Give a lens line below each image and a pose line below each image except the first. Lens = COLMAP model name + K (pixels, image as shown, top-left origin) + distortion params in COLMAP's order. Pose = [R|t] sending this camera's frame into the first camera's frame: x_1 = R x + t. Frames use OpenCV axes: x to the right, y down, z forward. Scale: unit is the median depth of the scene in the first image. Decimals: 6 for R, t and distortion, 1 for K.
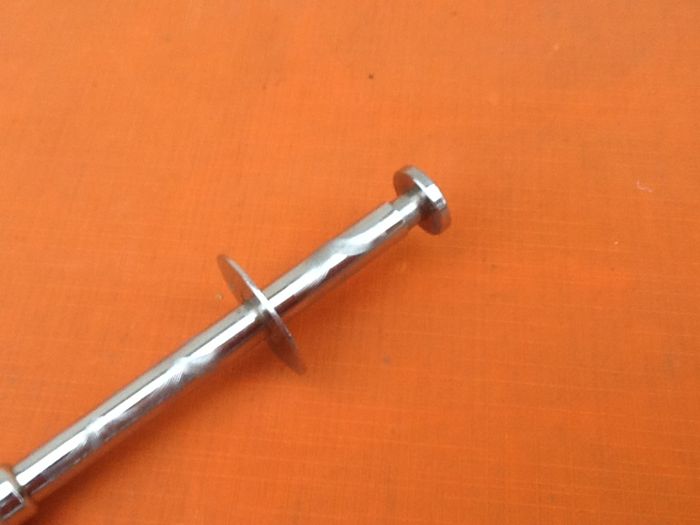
lens RADIAL K [[899.8, 0, 350.0], [0, 899.8, 262.5], [0, 0, 1]] dist [0.000123, -0.006811]
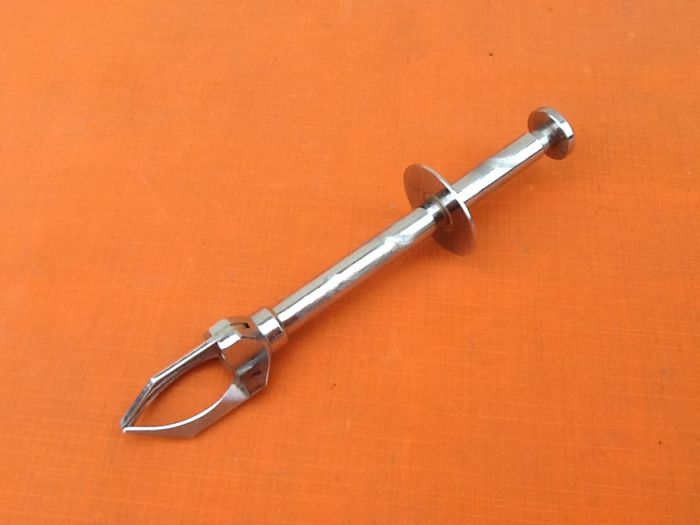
lens RADIAL K [[889.5, 0, 327.6], [0, 889.5, 261.6], [0, 0, 1]] dist [-0.012641, -0.060984]
pose [[0.999871, 0.015753, -0.003067, -0.253087], [-0.015877, 0.998833, -0.045622, 0.191773], [0.002345, 0.045664, 0.998954, -0.332933]]
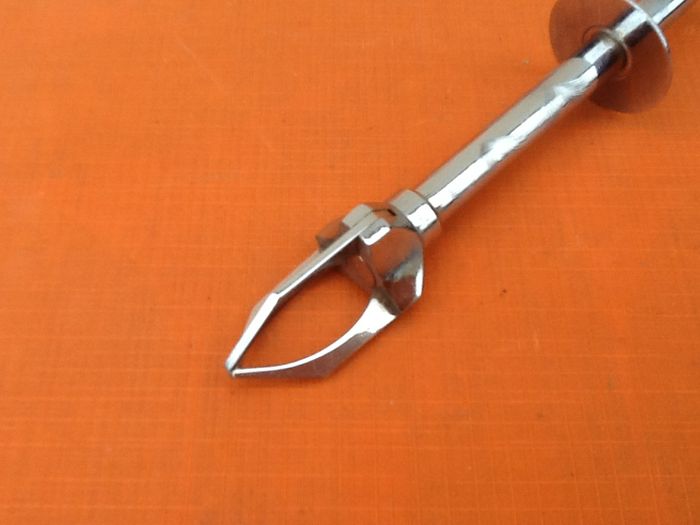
lens RADIAL K [[899.8, 0, 350.0], [0, 899.8, 262.5], [0, 0, 1]] dist [0.000123, -0.006811]
pose [[0.994886, -0.057419, 0.083101, -0.467516], [0.056727, 0.998333, 0.010673, 0.257511], [-0.083575, -0.005904, 0.996484, 0.007093]]
